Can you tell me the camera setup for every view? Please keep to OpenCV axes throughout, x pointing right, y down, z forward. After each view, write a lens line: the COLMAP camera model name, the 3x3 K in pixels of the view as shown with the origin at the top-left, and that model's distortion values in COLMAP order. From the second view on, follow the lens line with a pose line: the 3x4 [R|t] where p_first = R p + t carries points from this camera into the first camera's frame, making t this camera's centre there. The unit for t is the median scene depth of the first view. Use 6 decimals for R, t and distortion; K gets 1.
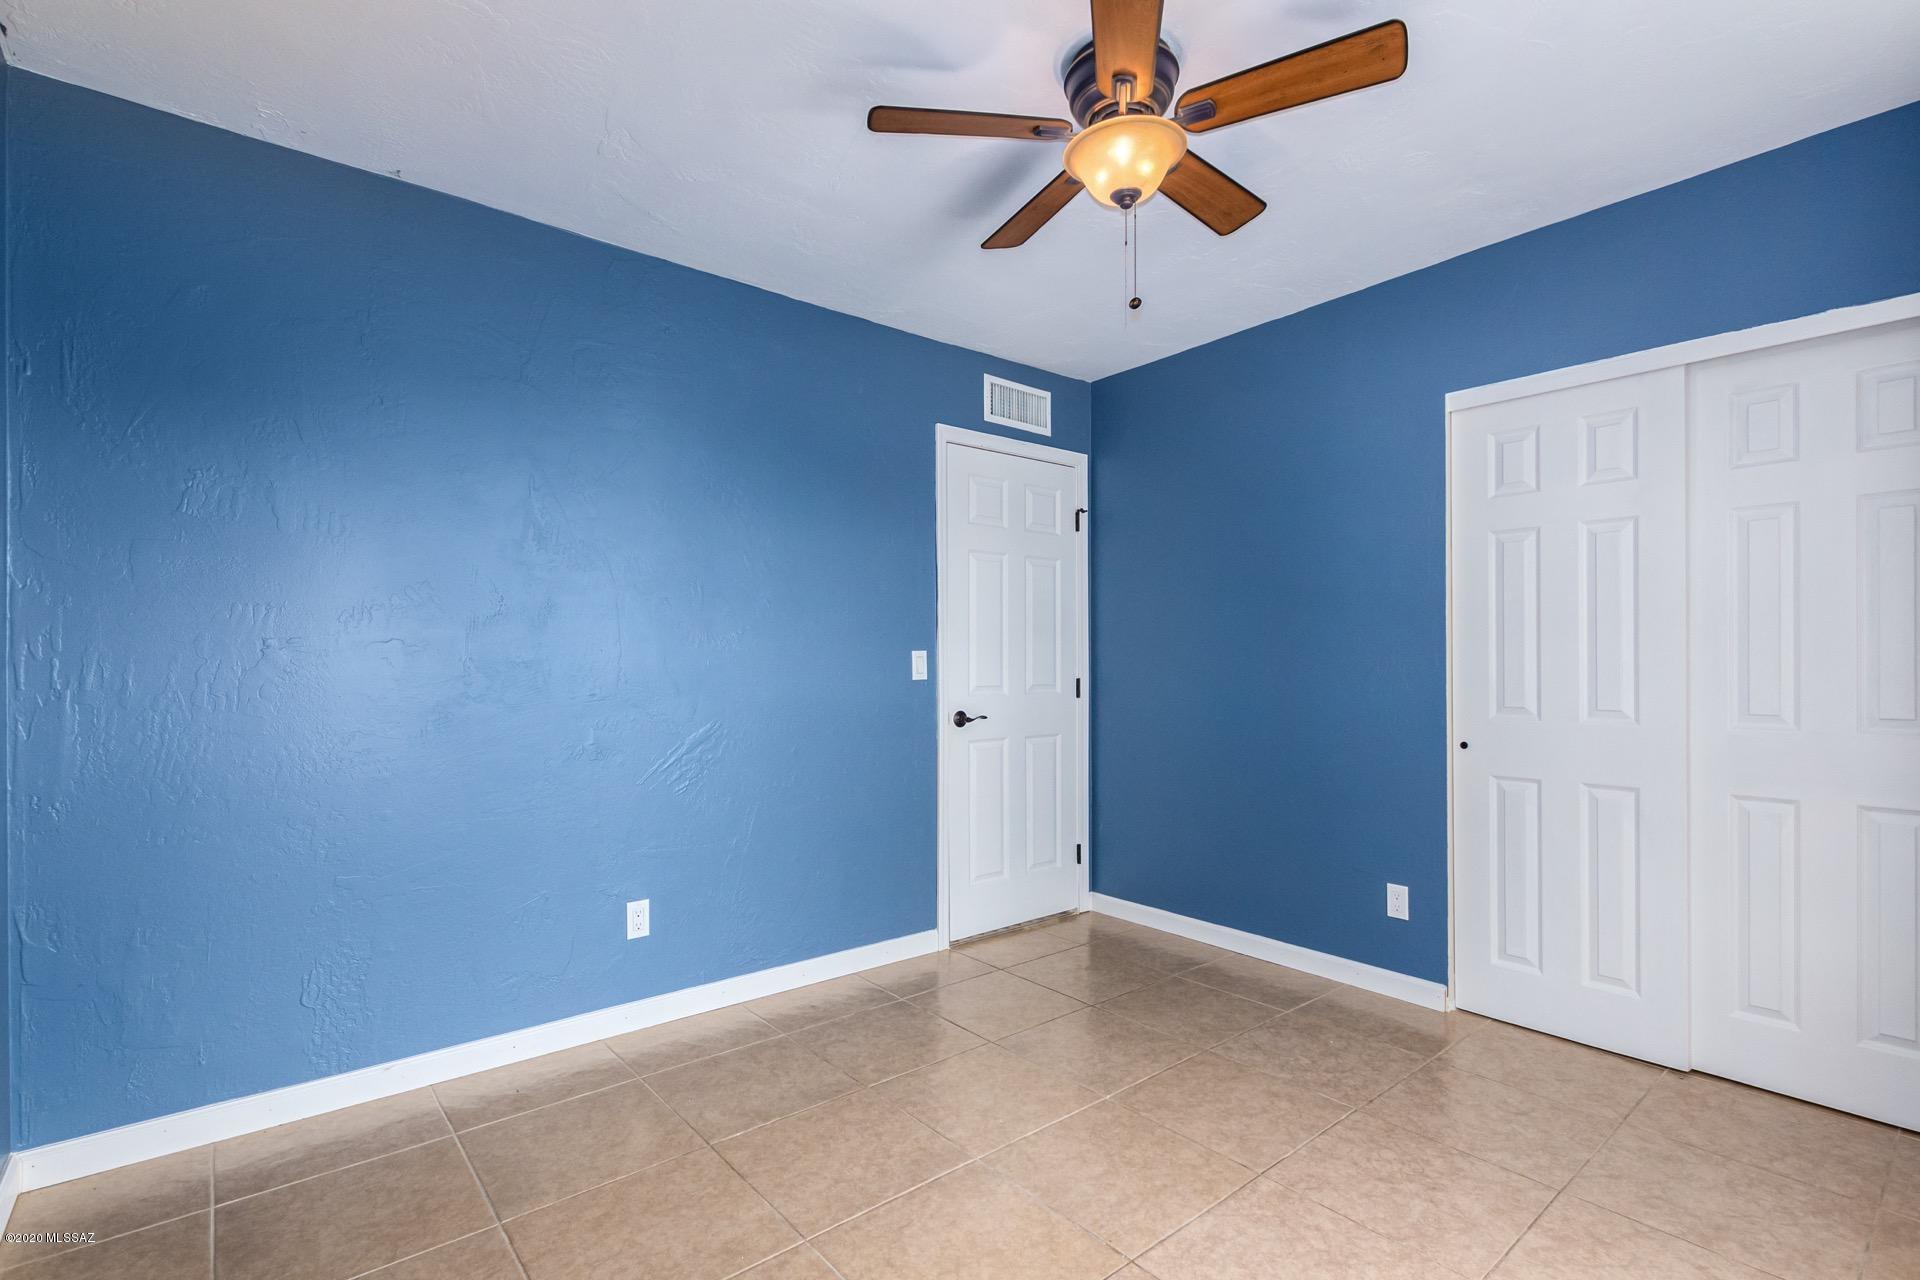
lens RADIAL K [[891.7, 0, 956.7], [0, 891.7, 663.2], [0, 0, 1]] dist [0.004095, -0.000102]
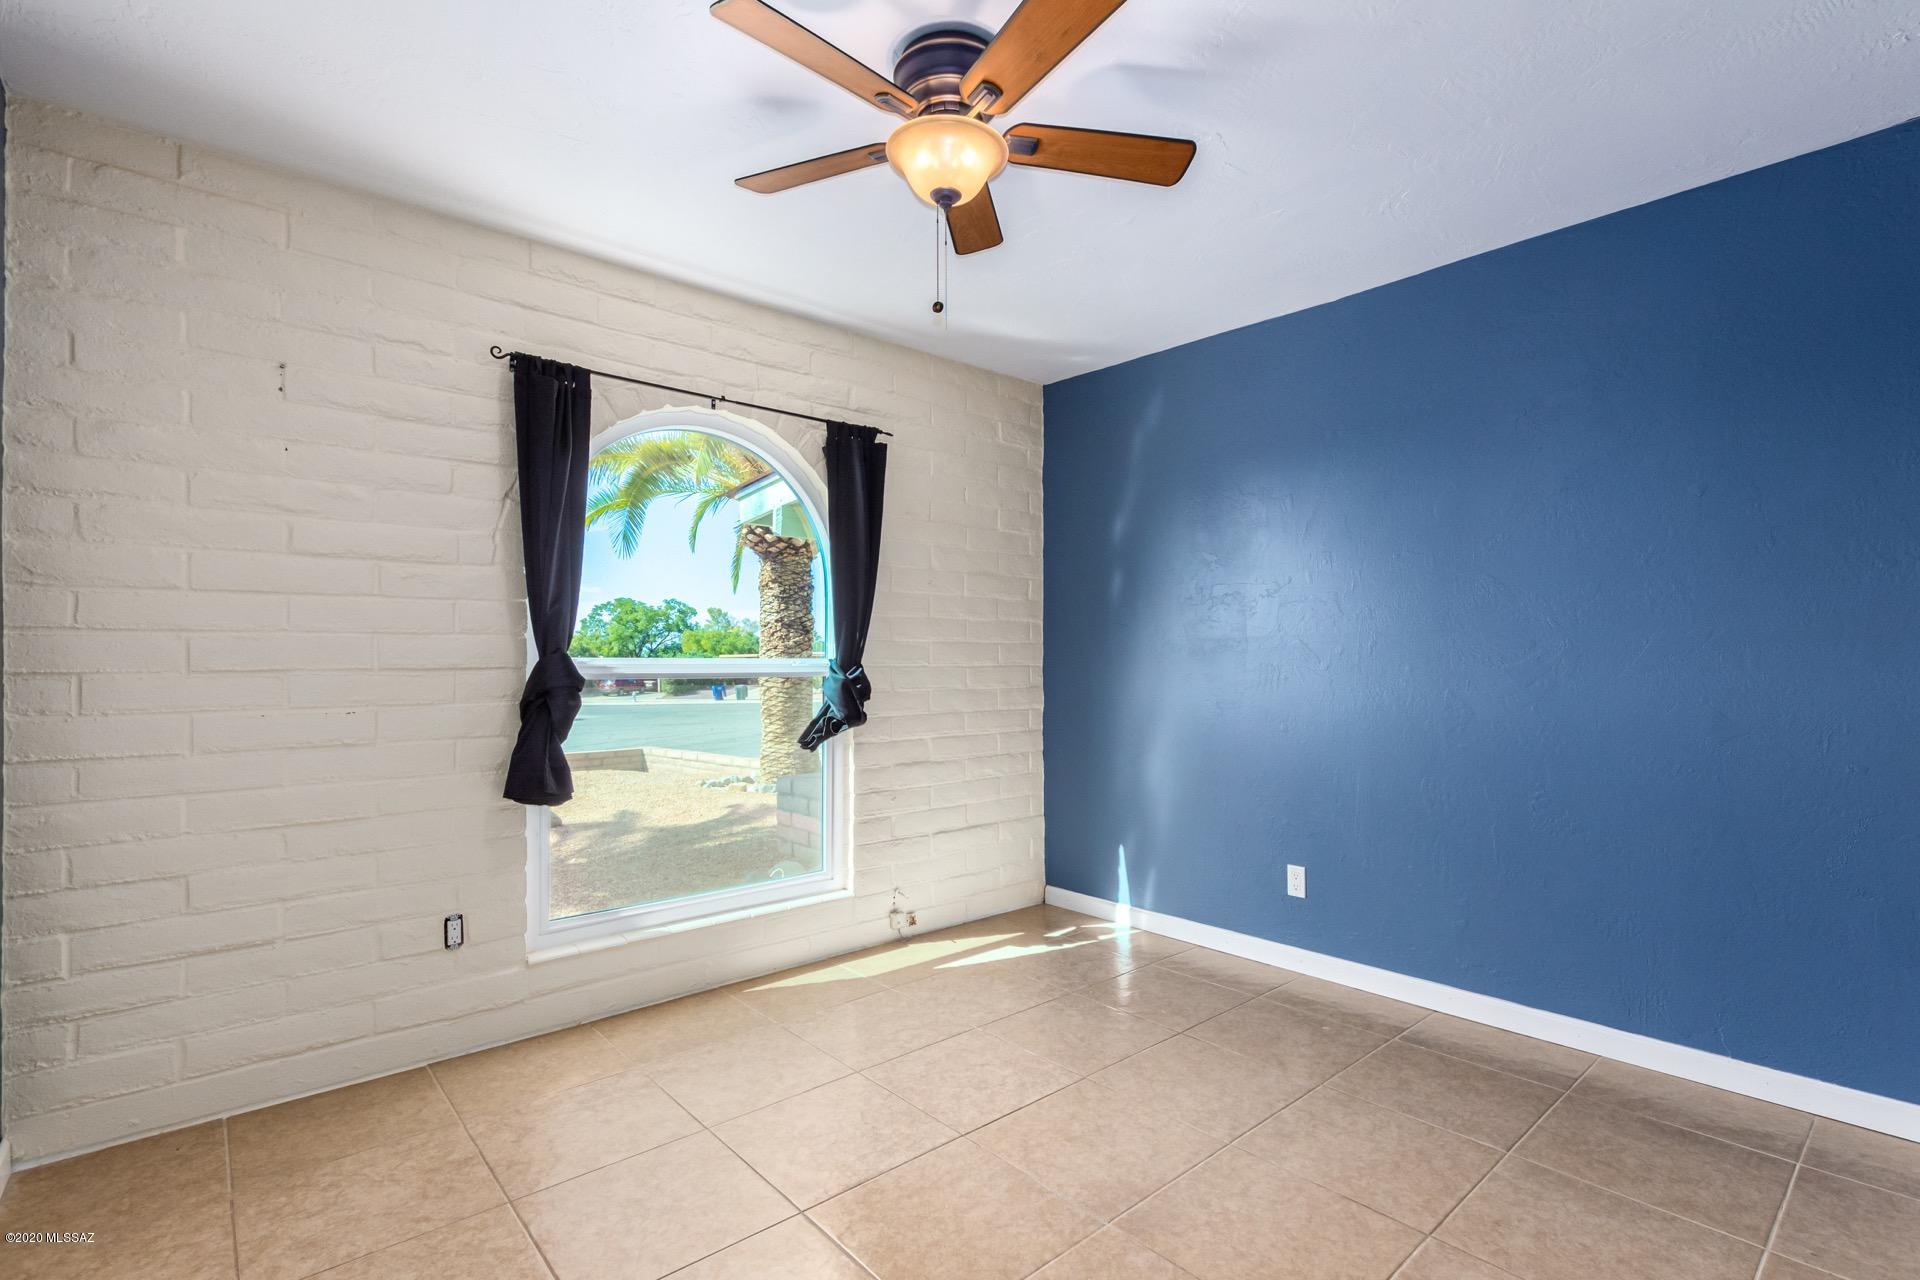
lens RADIAL K [[891.7, 0, 956.7], [0, 891.7, 663.2], [0, 0, 1]] dist [0.004095, -0.000102]
pose [[-0.999761, 0.004132, -0.021482, 0.199301], [0.004024, 0.999979, 0.005065, -0.006518], [0.021503, 0.004977, -0.999756, 1.969238]]
